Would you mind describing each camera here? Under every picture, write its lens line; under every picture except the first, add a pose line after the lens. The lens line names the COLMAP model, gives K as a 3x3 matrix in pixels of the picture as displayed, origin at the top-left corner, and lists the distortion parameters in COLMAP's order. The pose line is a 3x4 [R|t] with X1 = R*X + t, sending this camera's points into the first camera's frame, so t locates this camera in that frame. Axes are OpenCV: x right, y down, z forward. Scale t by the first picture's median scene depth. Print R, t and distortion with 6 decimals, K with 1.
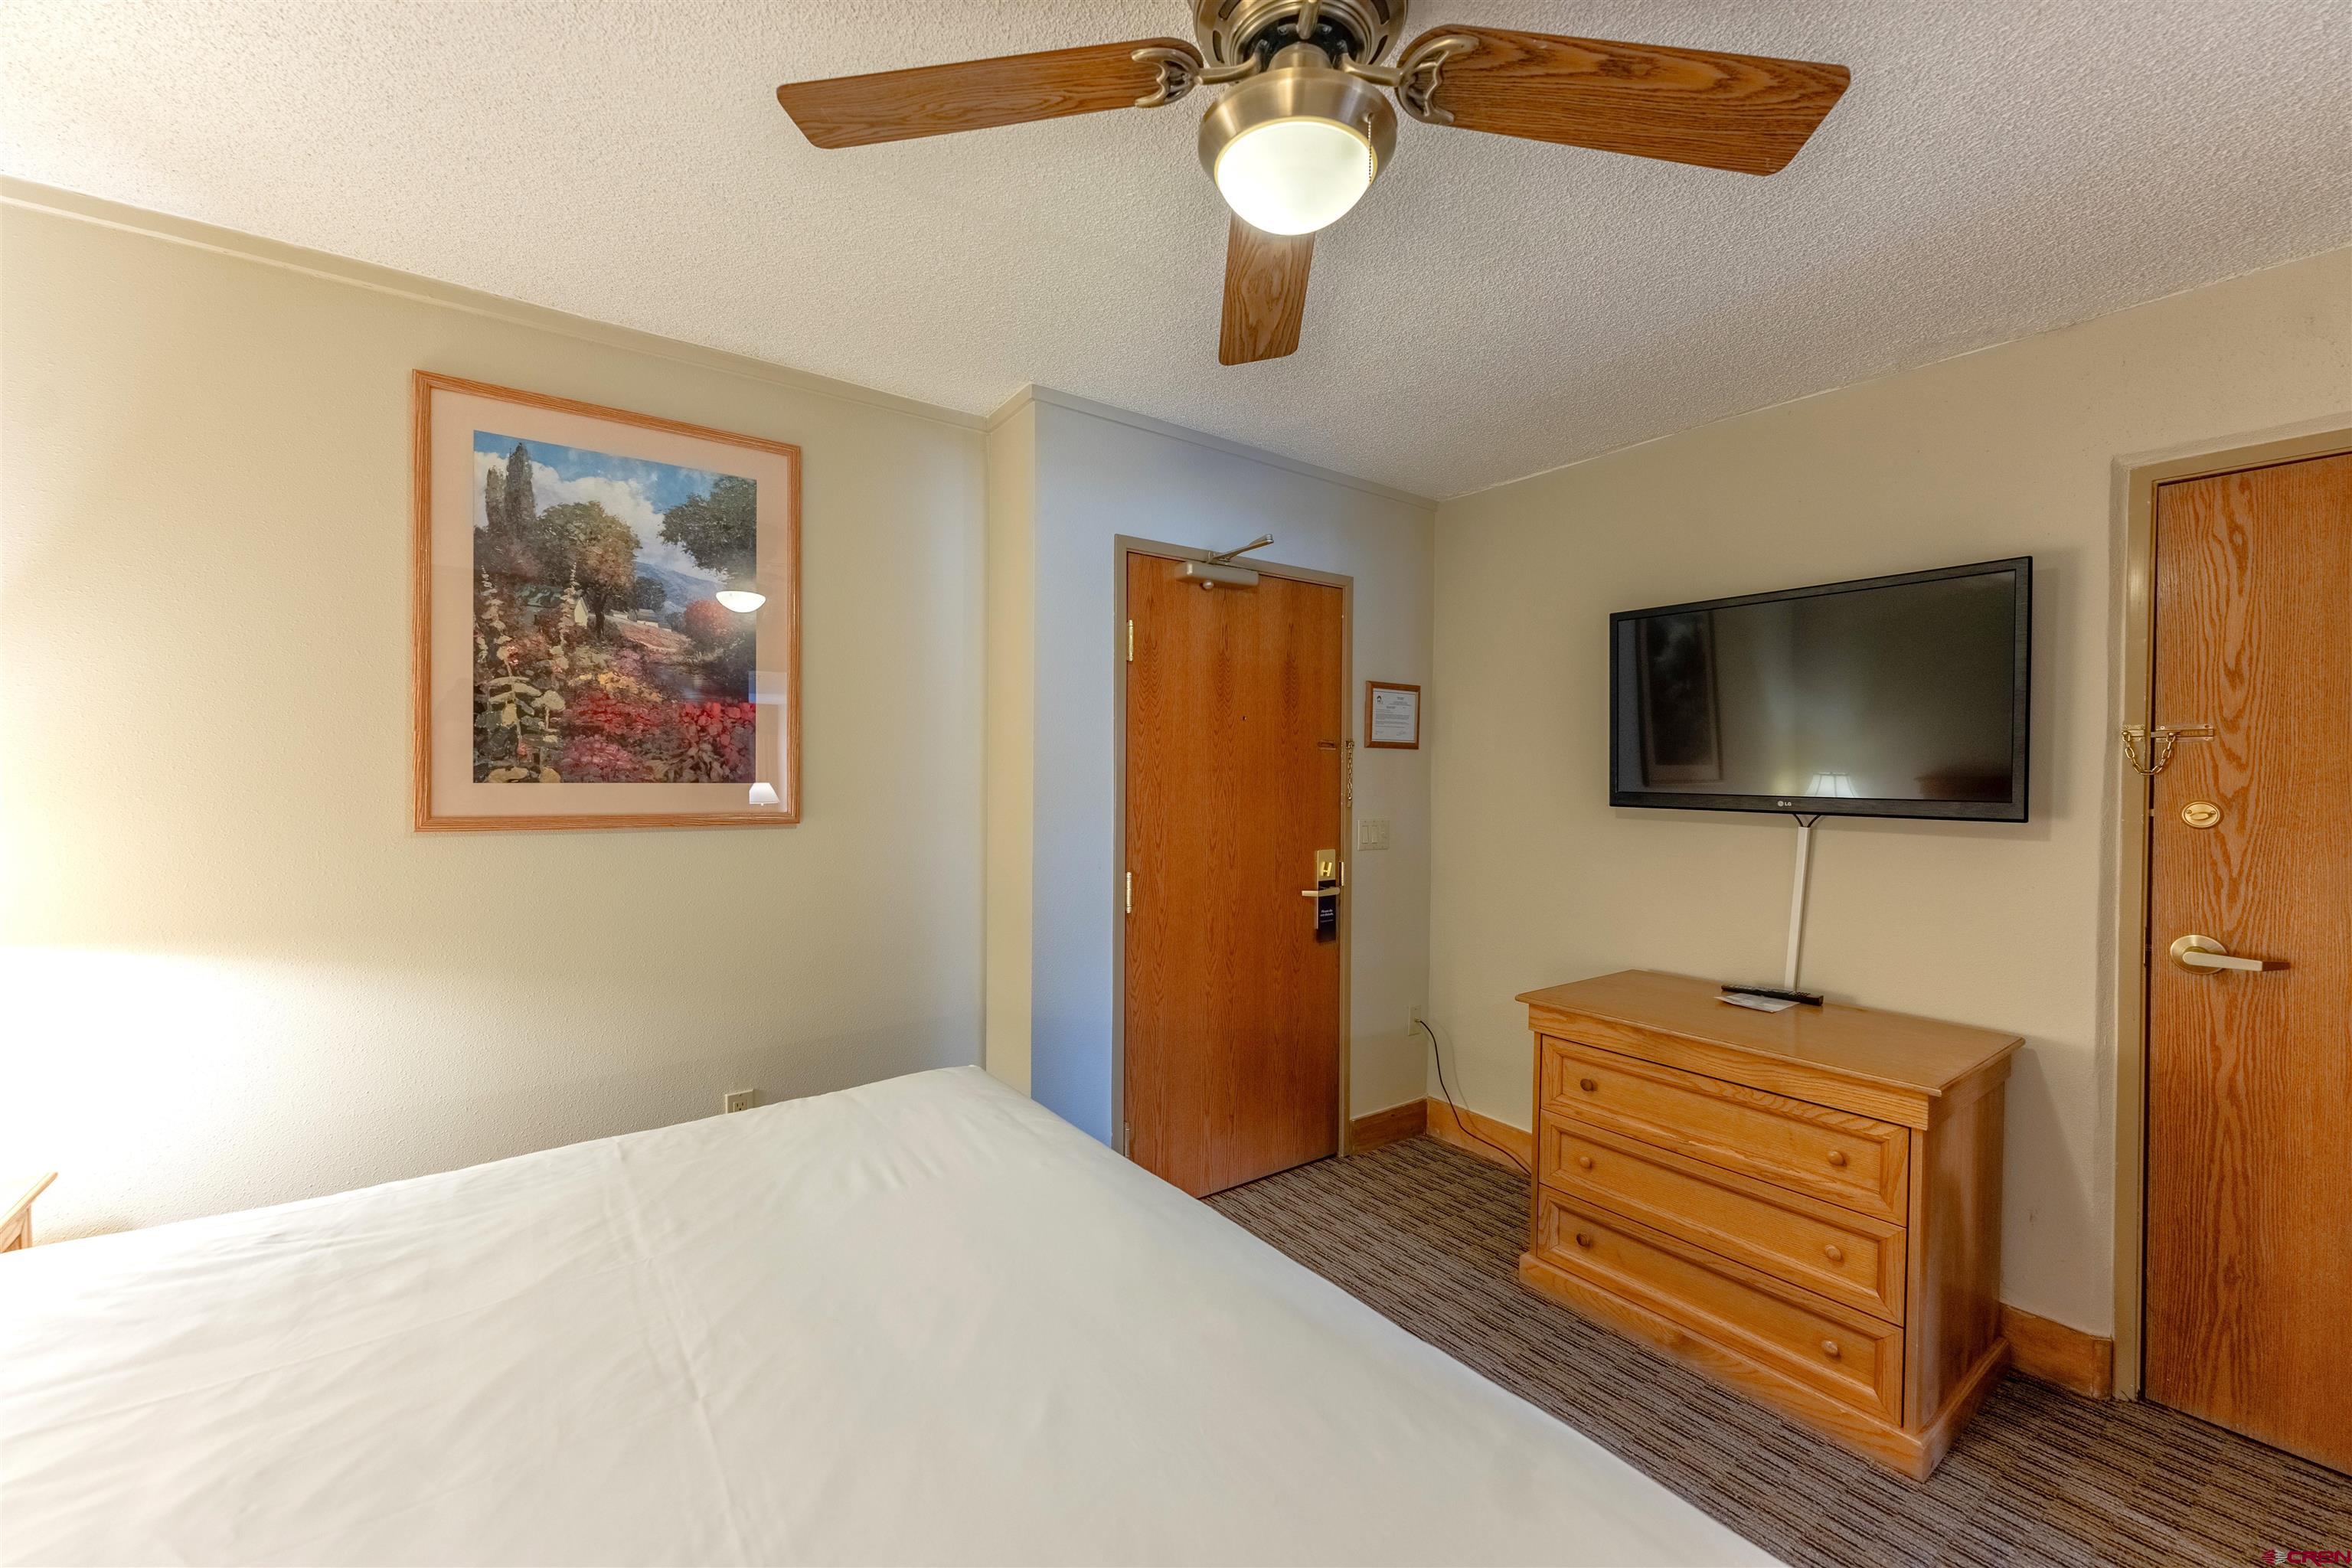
lens RADIAL K [[935.0, 0, 1168.2], [0, 935.0, 784.0], [0, 0, 1]] dist [0.000680, -0.000440]
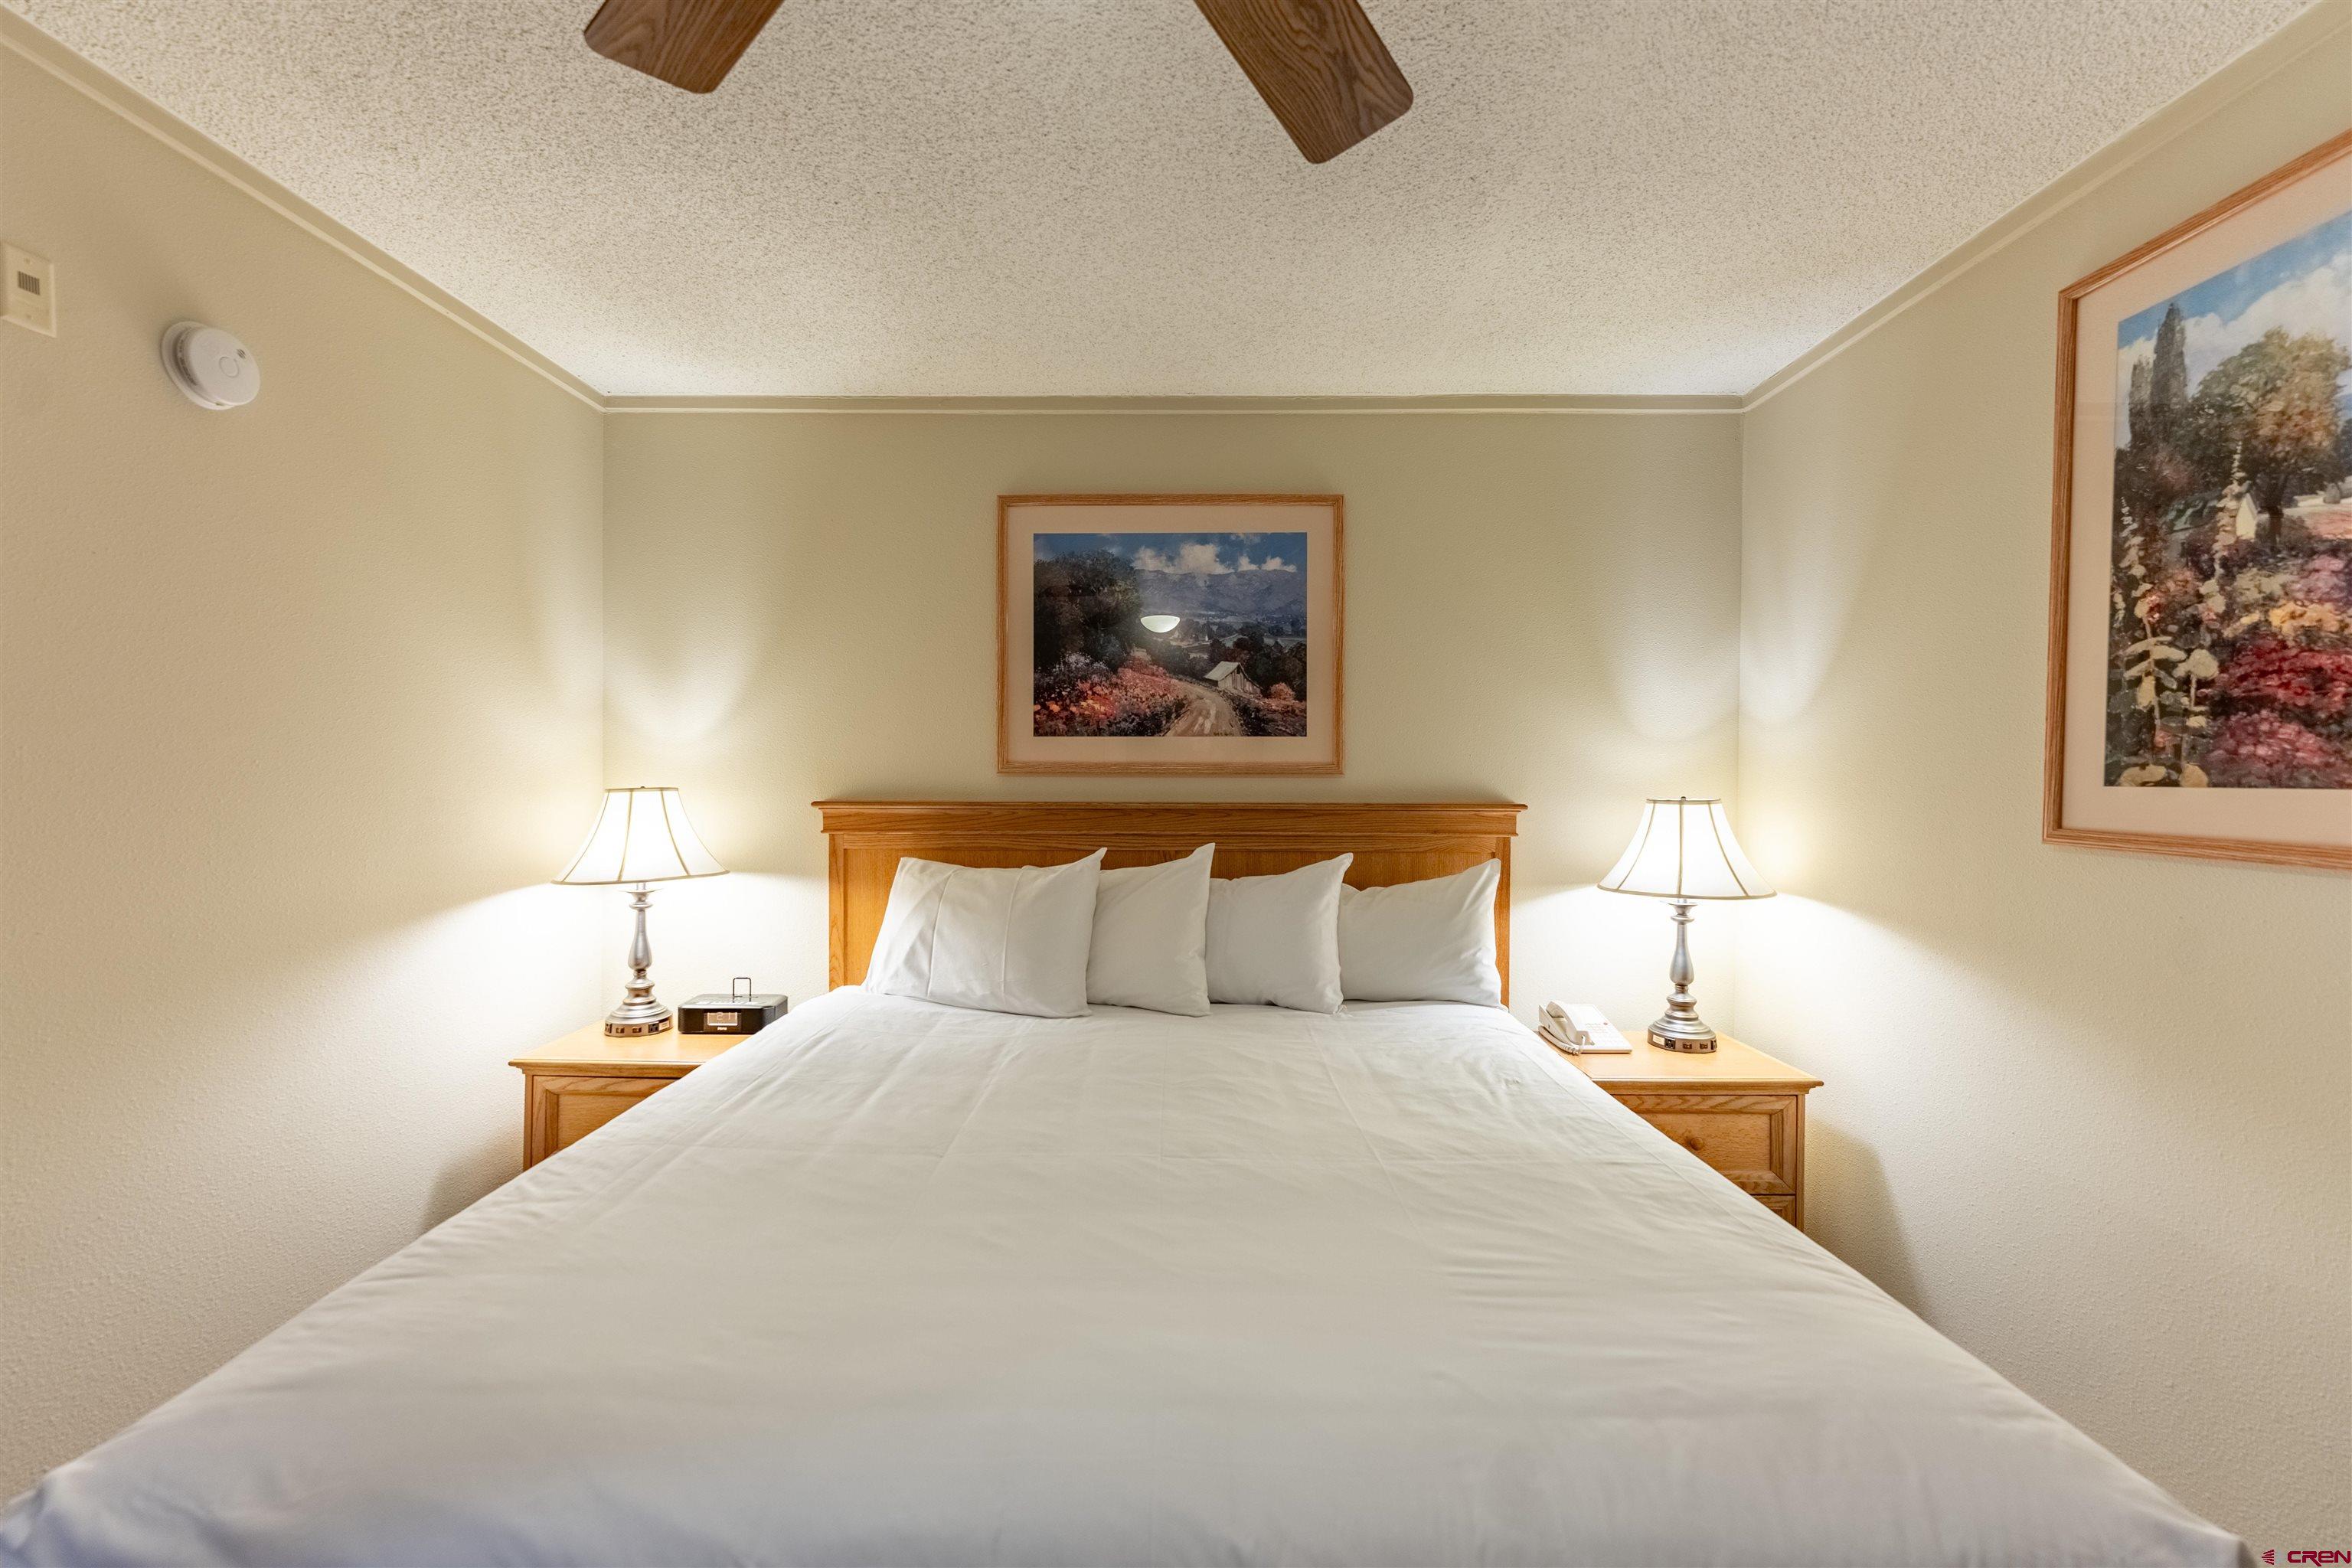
lens RADIAL K [[935.0, 0, 1168.2], [0, 935.0, 784.0], [0, 0, 1]] dist [0.000680, -0.000440]
pose [[-0.596065, -0.003079, -0.802930, 0.316994], [-0.023476, 0.999632, 0.013594, 0.004552], [0.802593, 0.026953, -0.595918, 0.812878]]
